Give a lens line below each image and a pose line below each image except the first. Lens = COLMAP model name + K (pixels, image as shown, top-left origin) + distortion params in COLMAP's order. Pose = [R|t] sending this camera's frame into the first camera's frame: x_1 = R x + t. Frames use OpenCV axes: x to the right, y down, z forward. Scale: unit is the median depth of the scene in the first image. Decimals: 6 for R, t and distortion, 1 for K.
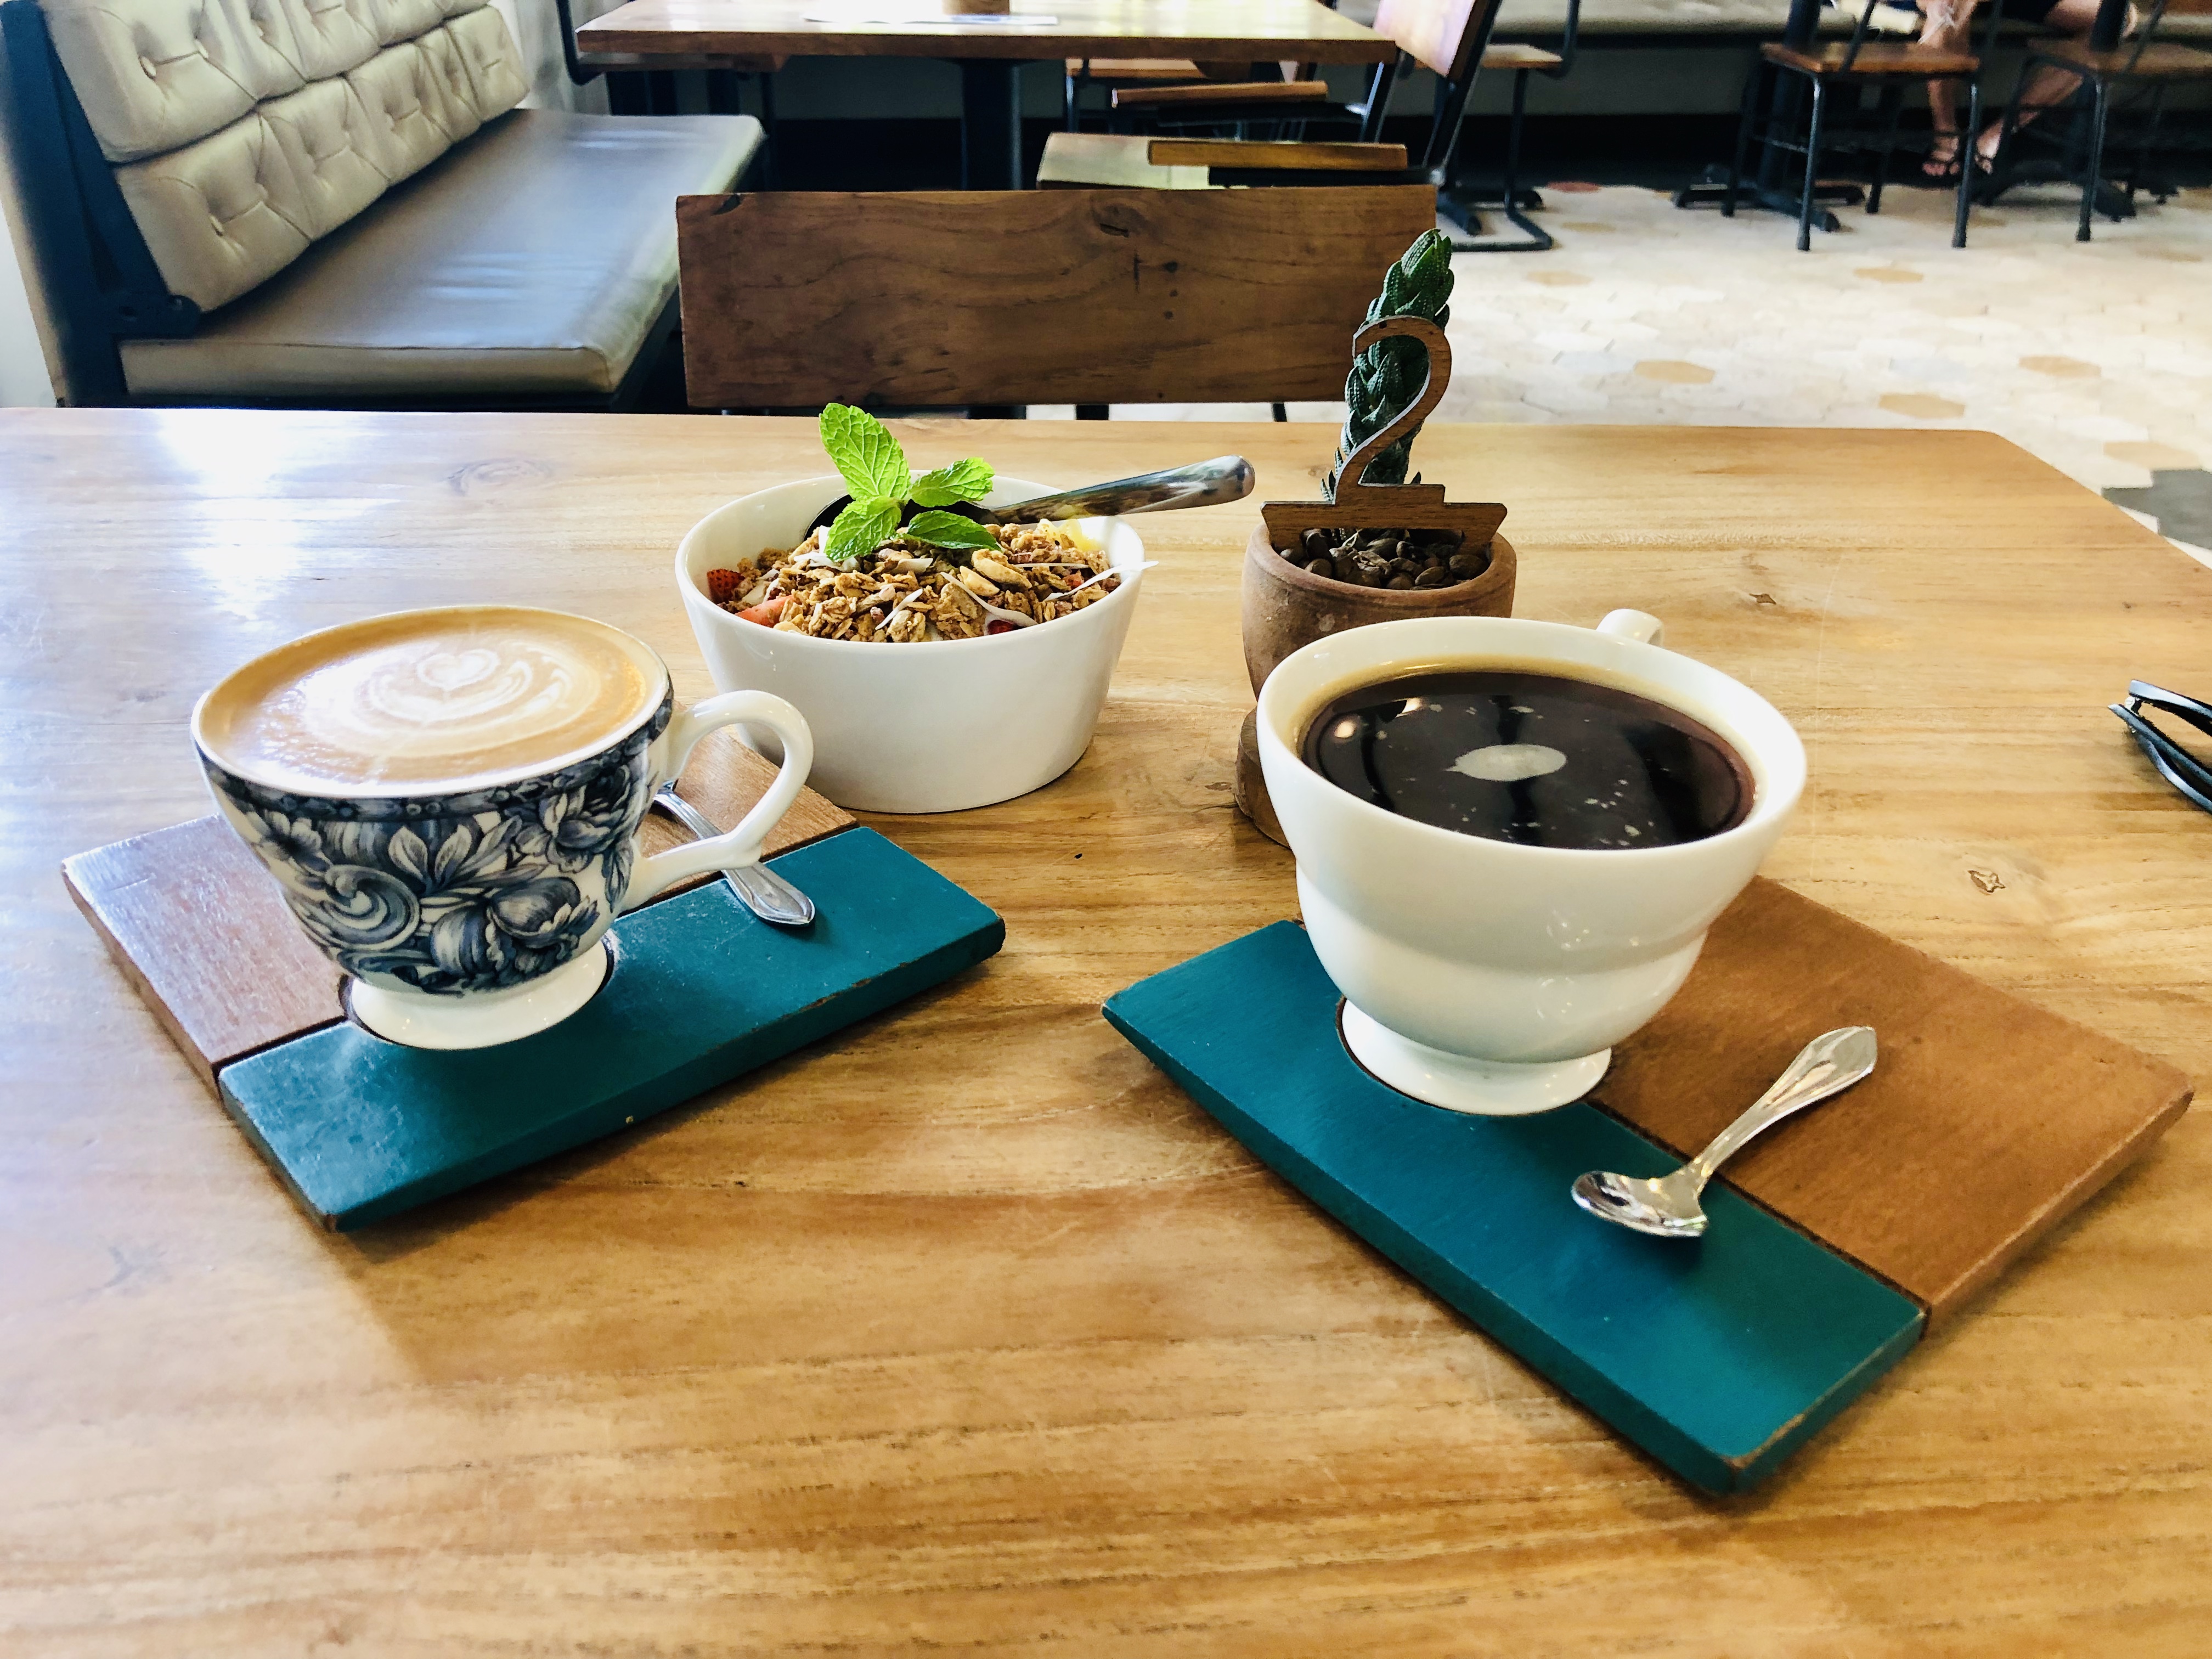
lens RADIAL K [[1825.6, 0, 1099.3], [0, 1825.6, 861.1], [0, 0, 1]] dist [0.012523, -0.004844]
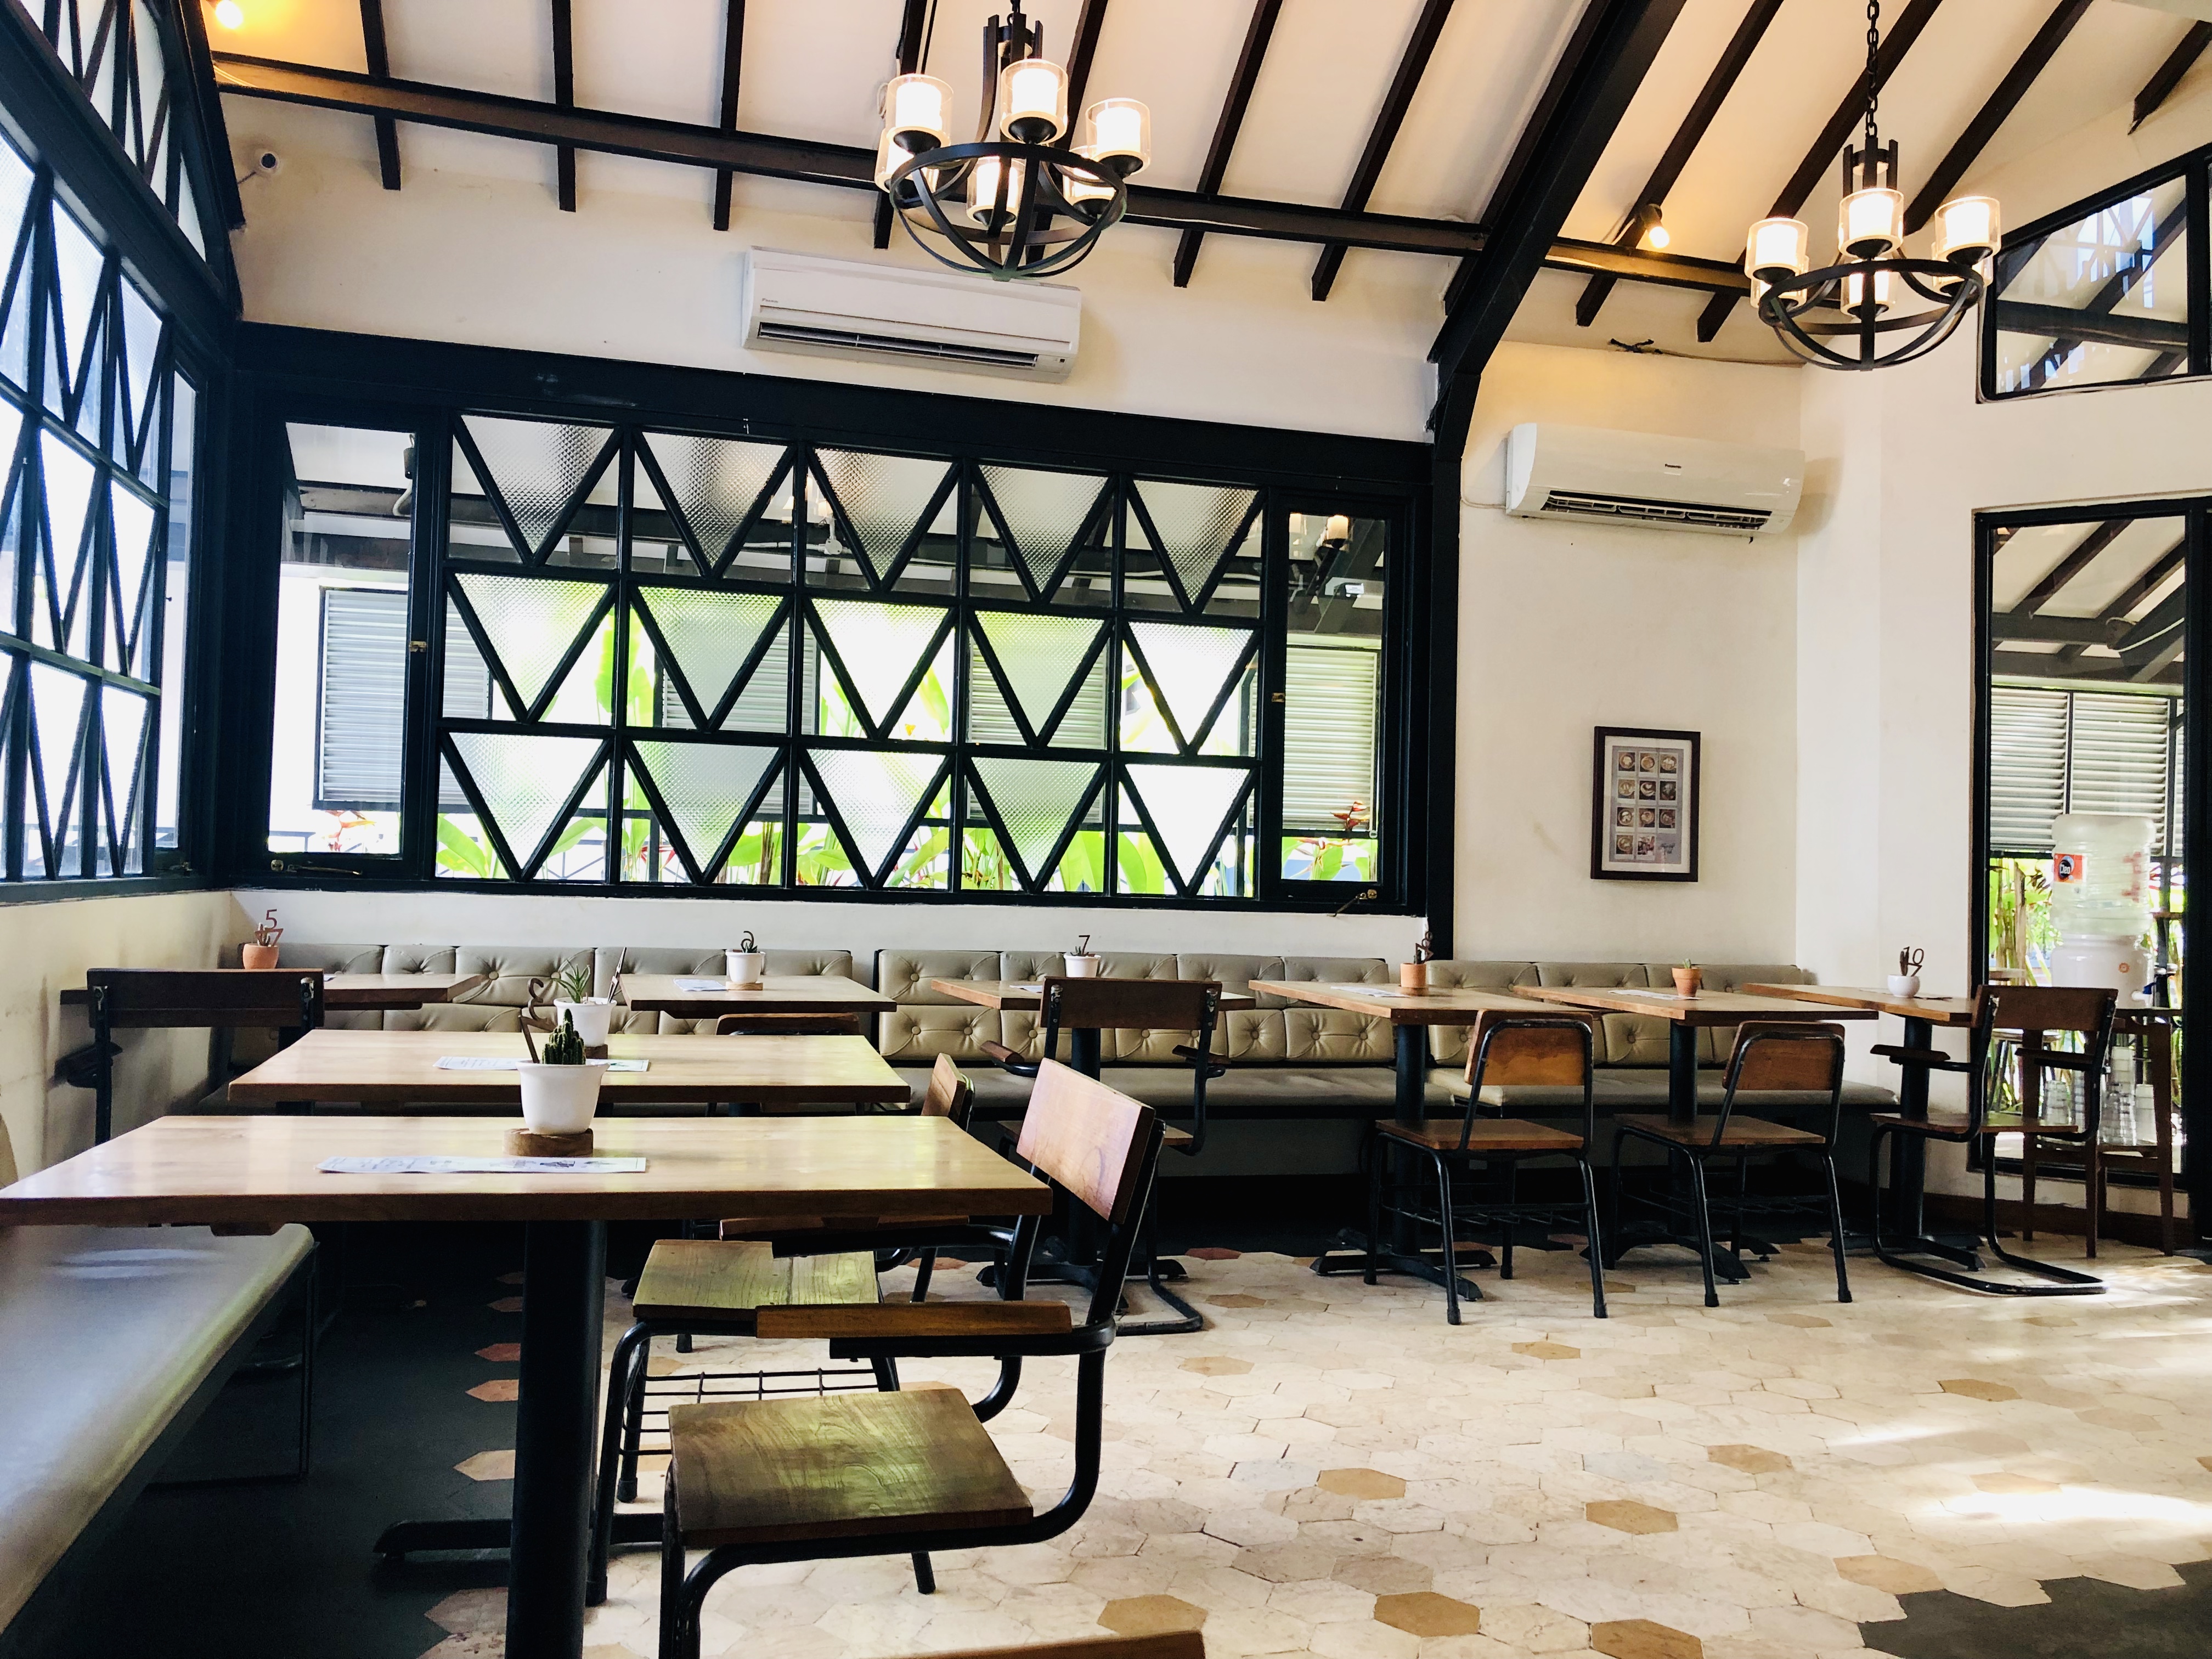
lens RADIAL K [[1825.6, 0, 1093.8], [0, 1825.6, 831.1], [0, 0, 1]] dist [0.012523, -0.004844]
pose [[0.981346, 0.028757, 0.190089, 0.050190], [0.075017, 0.853096, -0.516334, -0.533779], [-0.177012, 0.520962, 0.835024, 0.694867]]
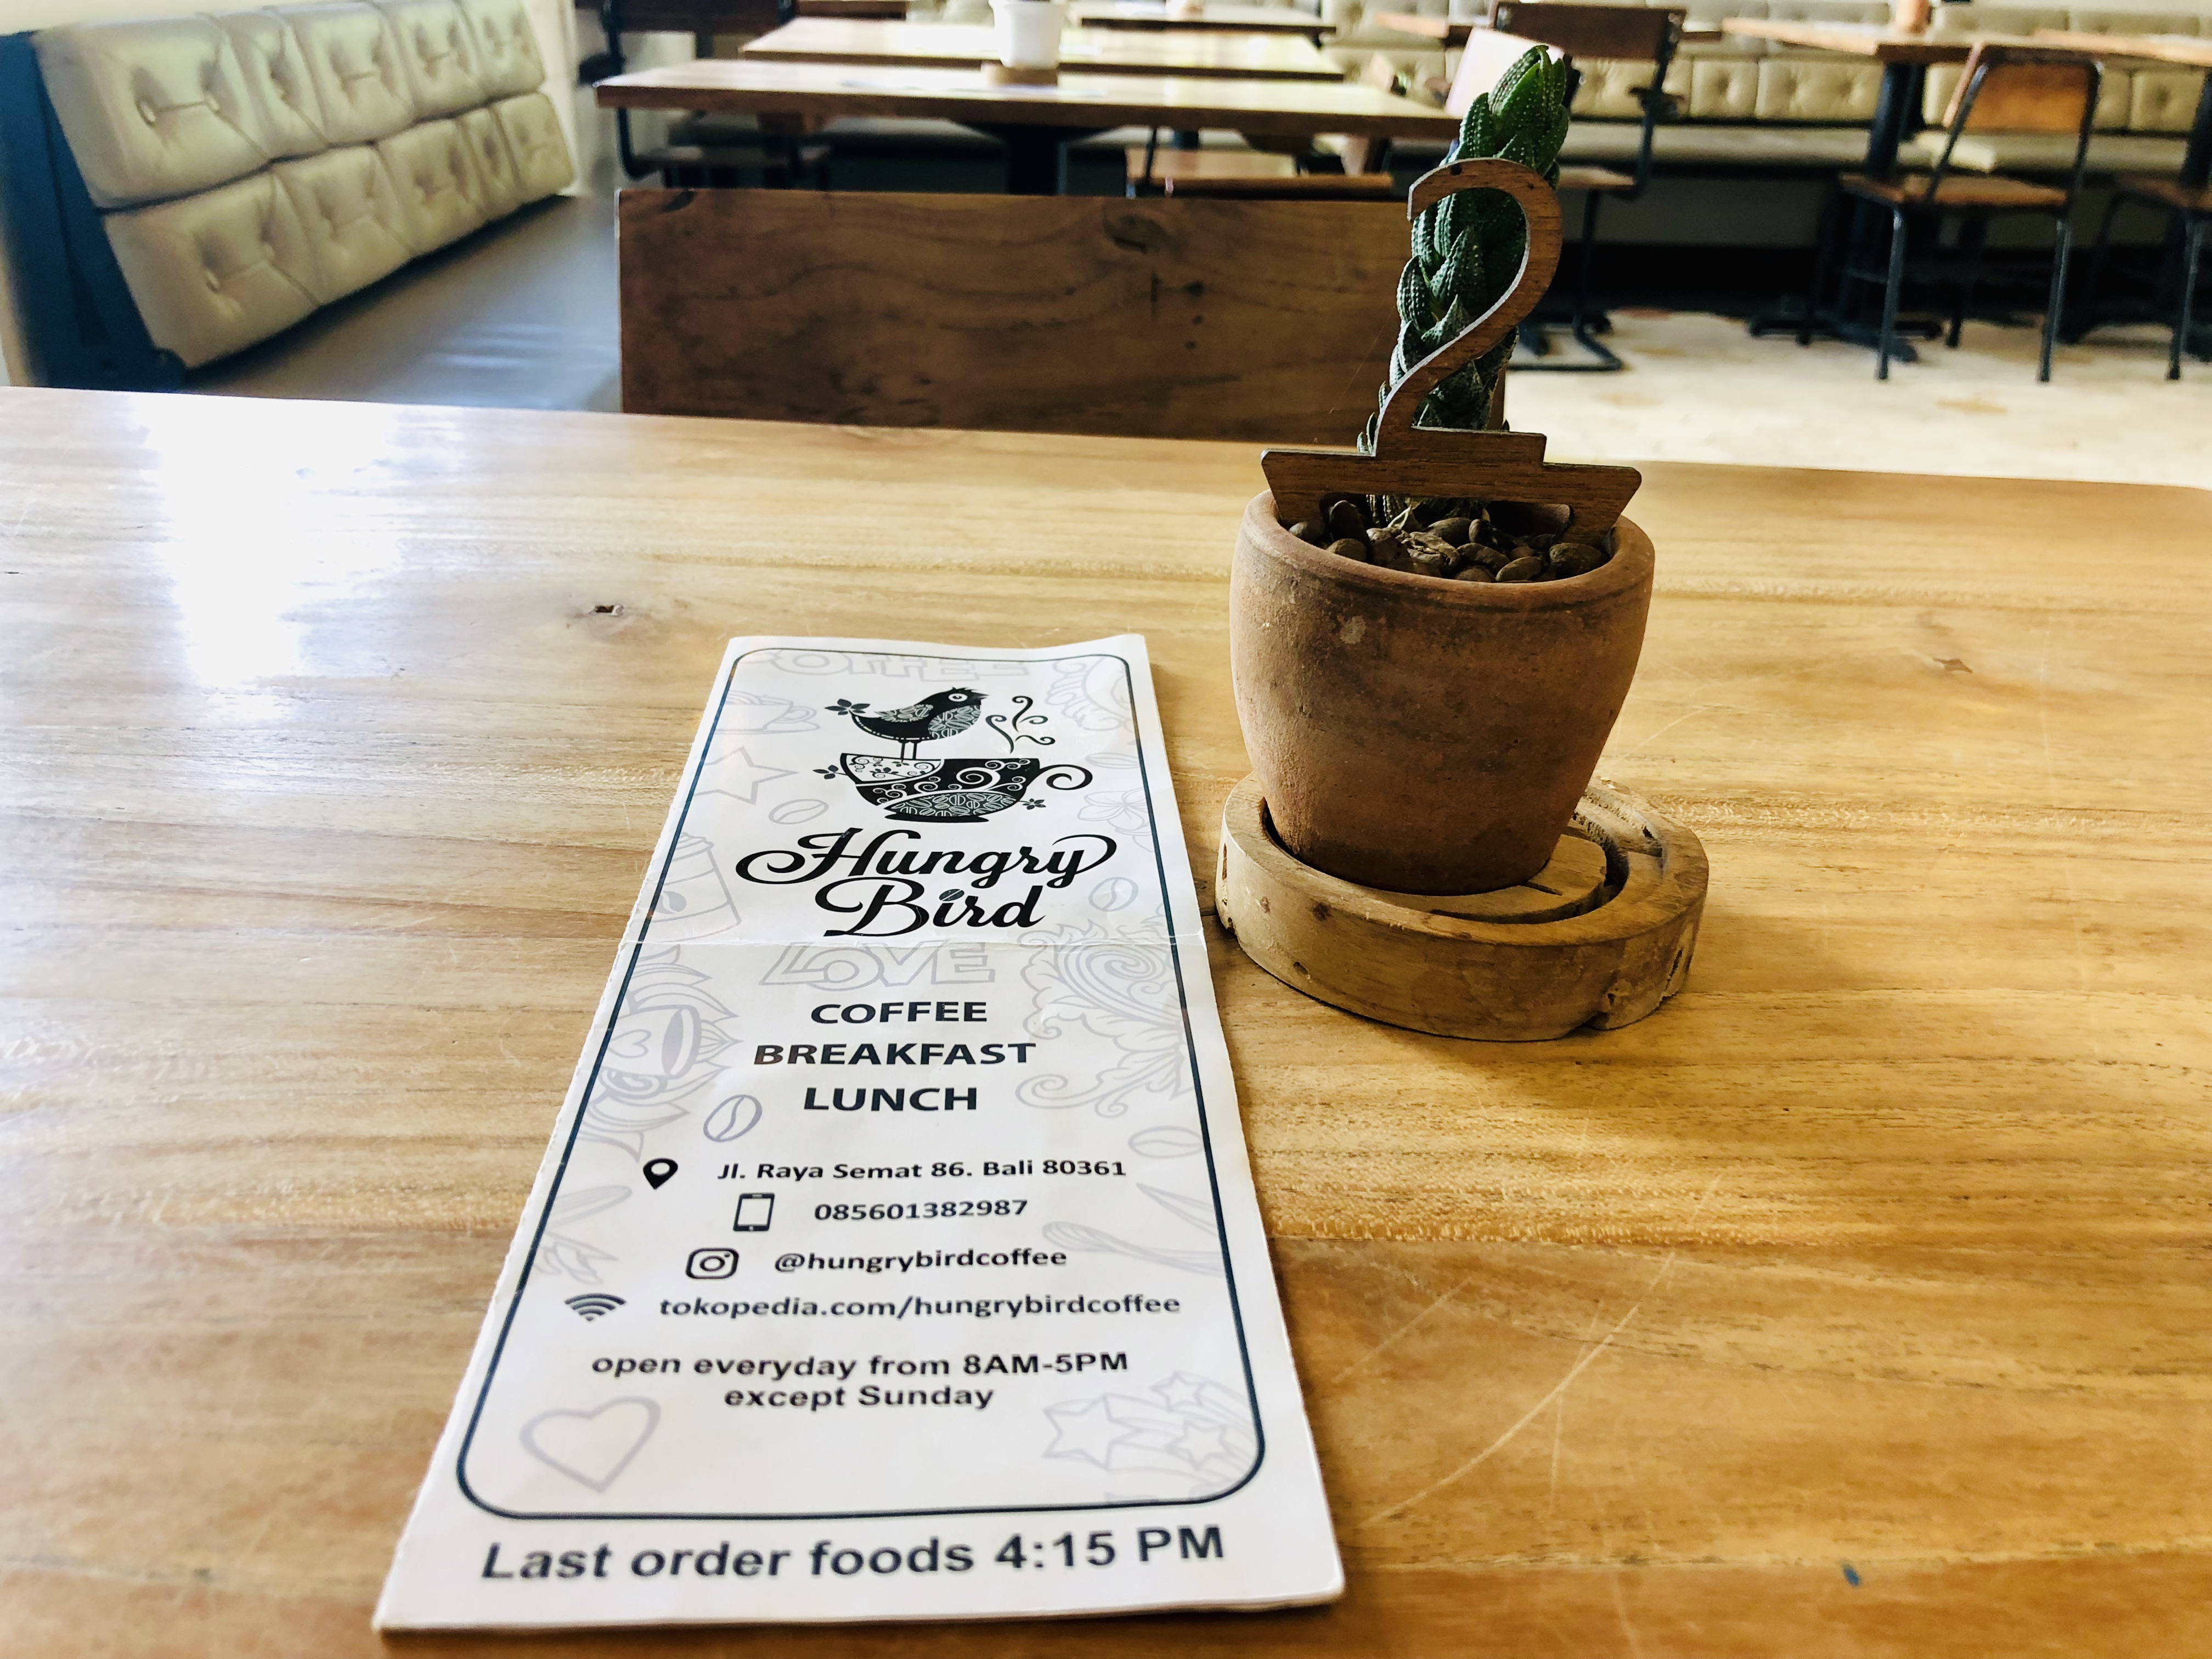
lens RADIAL K [[1825.6, 0, 1104.6], [0, 1825.6, 854.1], [0, 0, 1]] dist [0.012523, -0.004844]
pose [[0.999073, 0.034818, -0.025297, 0.051801], [-0.036533, 0.996818, -0.070848, -0.003337], [0.022749, 0.071706, 0.997166, 0.324626]]
